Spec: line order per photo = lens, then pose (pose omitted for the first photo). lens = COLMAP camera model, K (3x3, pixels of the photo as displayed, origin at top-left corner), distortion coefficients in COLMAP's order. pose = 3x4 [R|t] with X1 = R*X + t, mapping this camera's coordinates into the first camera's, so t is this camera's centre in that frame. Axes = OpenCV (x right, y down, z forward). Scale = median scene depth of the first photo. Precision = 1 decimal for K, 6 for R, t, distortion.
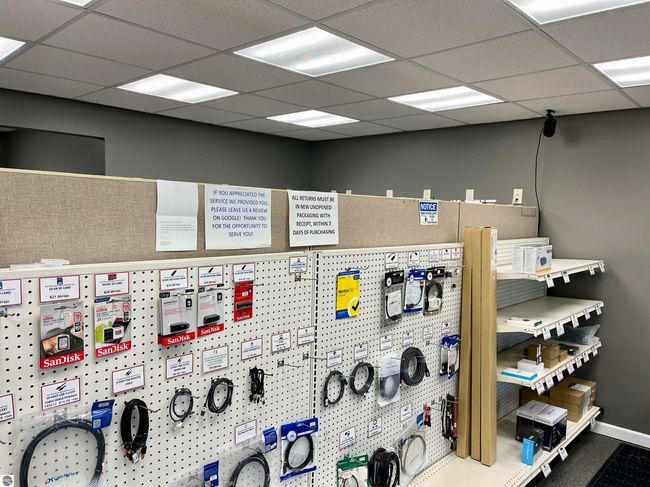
lens RADIAL K [[494.3, 0, 325.4], [0, 494.3, 245.8], [0, 0, 1]] dist [0.060917, -0.069967]
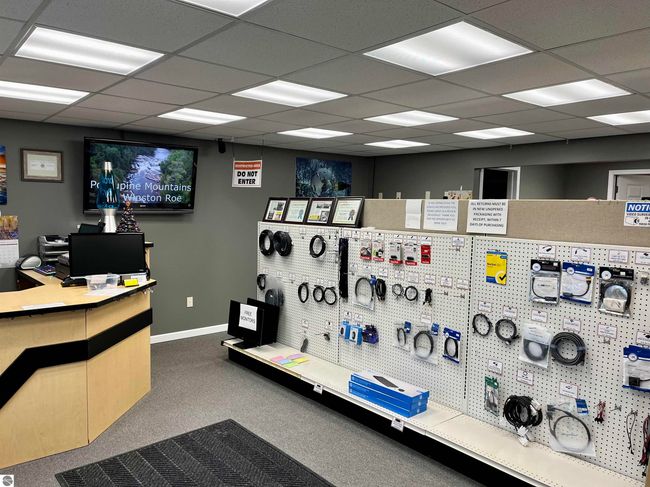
lens RADIAL K [[494.3, 0, 325.4], [0, 494.3, 245.8], [0, 0, 1]] dist [0.060917, -0.069967]
pose [[-0.106067, 0.050459, -0.993078, 1.690212], [-0.093422, 0.993788, 0.060473, -0.009482], [0.989961, 0.099189, -0.100694, 0.682221]]
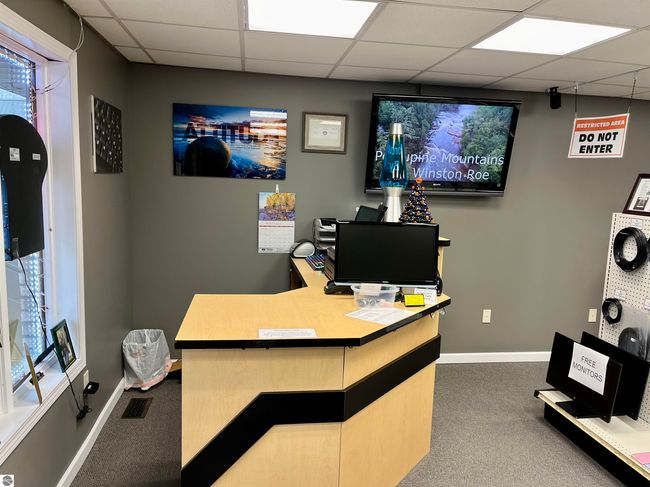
lens RADIAL K [[494.3, 0, 325.4], [0, 494.3, 245.8], [0, 0, 1]] dist [0.060917, -0.069967]
pose [[-0.614730, 0.053037, -0.786953, 0.954543], [-0.113528, 0.981397, 0.154825, 0.015086], [0.780525, 0.184517, -0.597273, 0.291846]]
